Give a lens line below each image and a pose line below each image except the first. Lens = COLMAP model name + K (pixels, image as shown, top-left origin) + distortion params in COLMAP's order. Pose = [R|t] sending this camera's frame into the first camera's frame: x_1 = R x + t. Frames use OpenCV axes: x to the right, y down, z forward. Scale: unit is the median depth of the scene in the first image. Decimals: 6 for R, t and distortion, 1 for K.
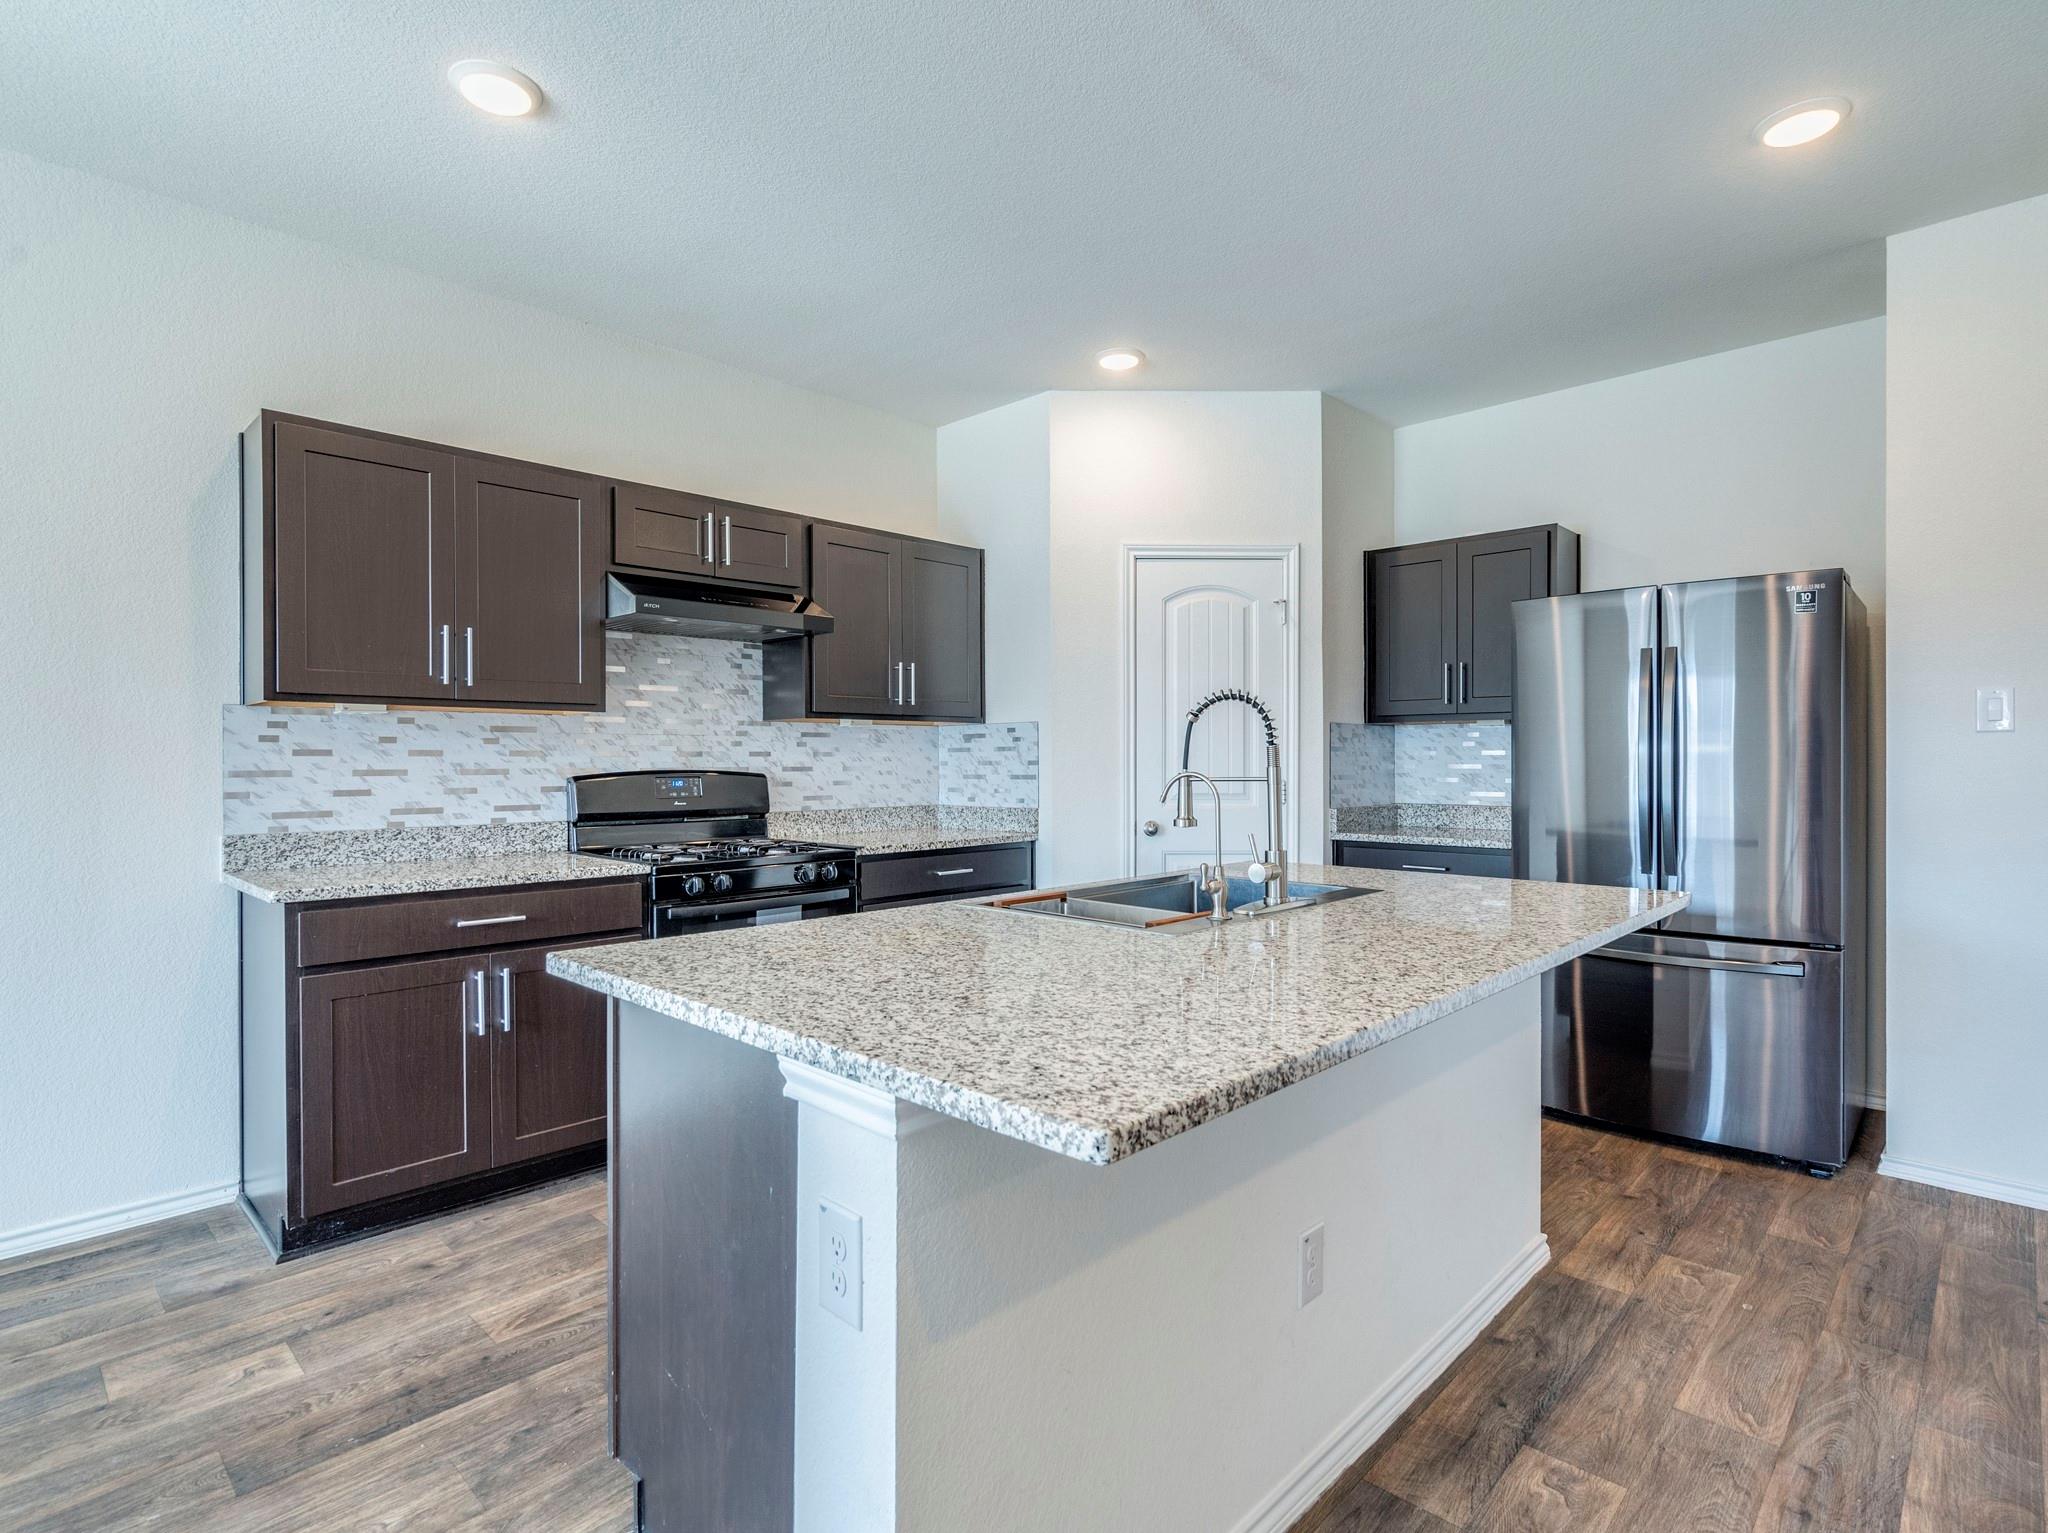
lens RADIAL K [[1061.8, 0, 997.9], [0, 1061.8, 762.9], [0, 0, 1]] dist [-0.000041, 0.000487]
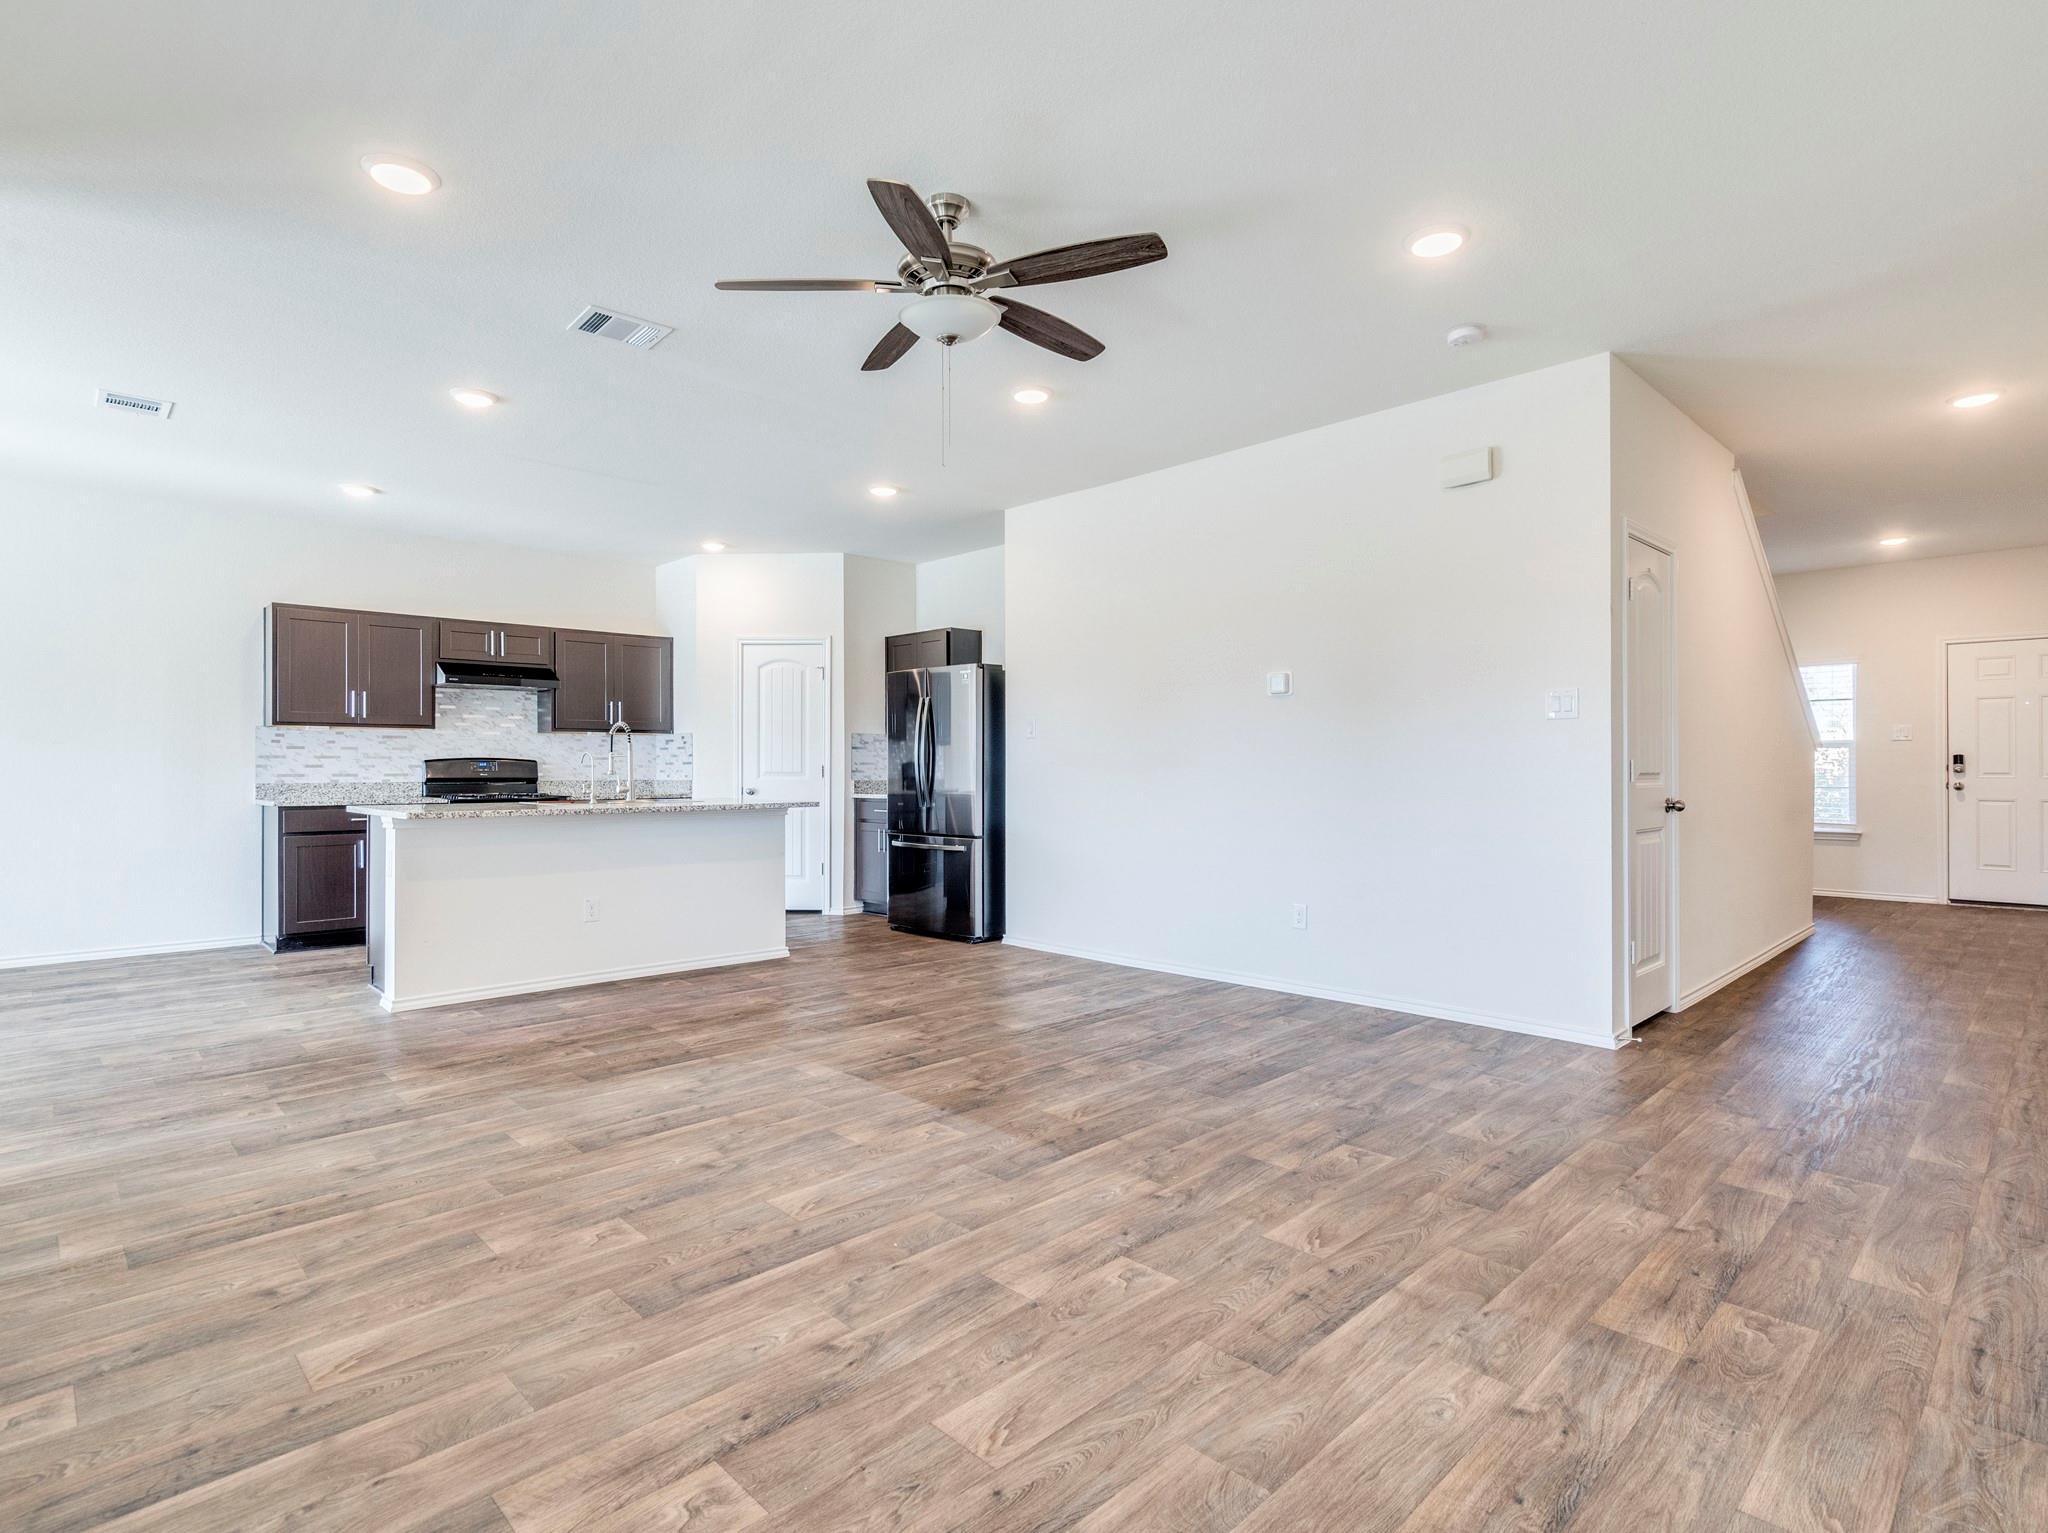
lens RADIAL K [[1061.8, 0, 985.3], [0, 1061.8, 755.8], [0, 0, 1]] dist [-0.000041, 0.000487]
pose [[0.999127, -0.001349, -0.041754, 0.764768], [0.000413, 0.999749, -0.022402, 0.050802], [0.041774, 0.022365, 0.998877, -0.996252]]
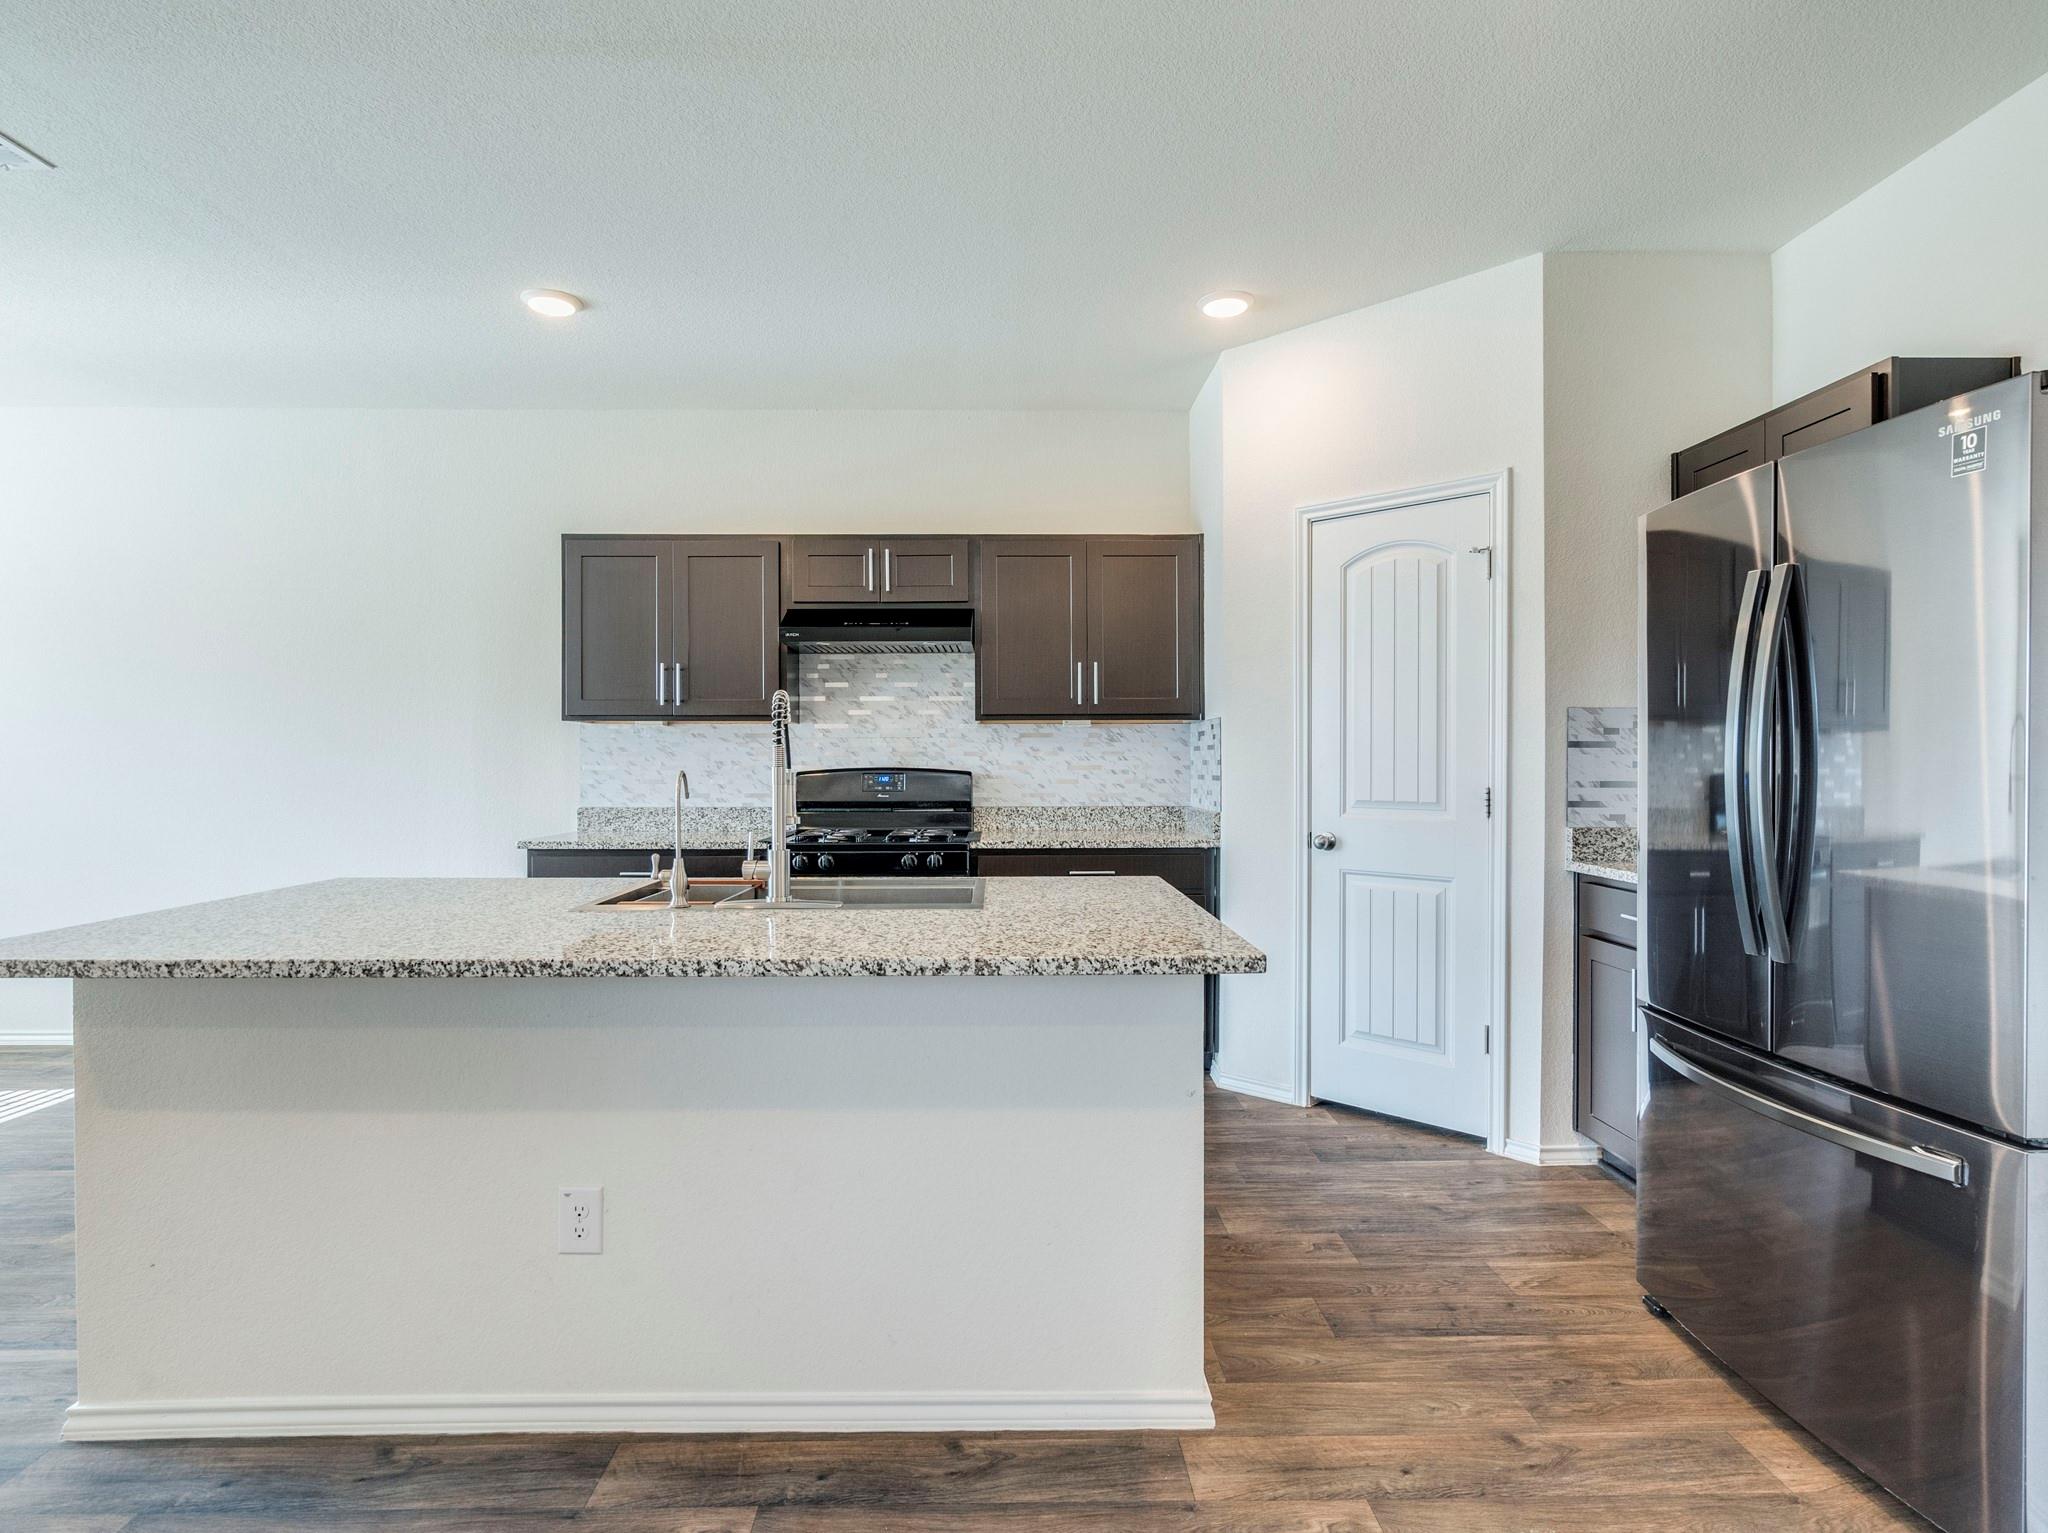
lens RADIAL K [[1061.8, 0, 994.3], [0, 1061.8, 777.7], [0, 0, 1]] dist [-0.000041, 0.000487]
pose [[0.702597, 0.013125, -0.711467, 0.681570], [-0.004805, 0.999895, 0.013701, 0.001620], [0.711572, -0.006208, 0.702586, 0.271294]]
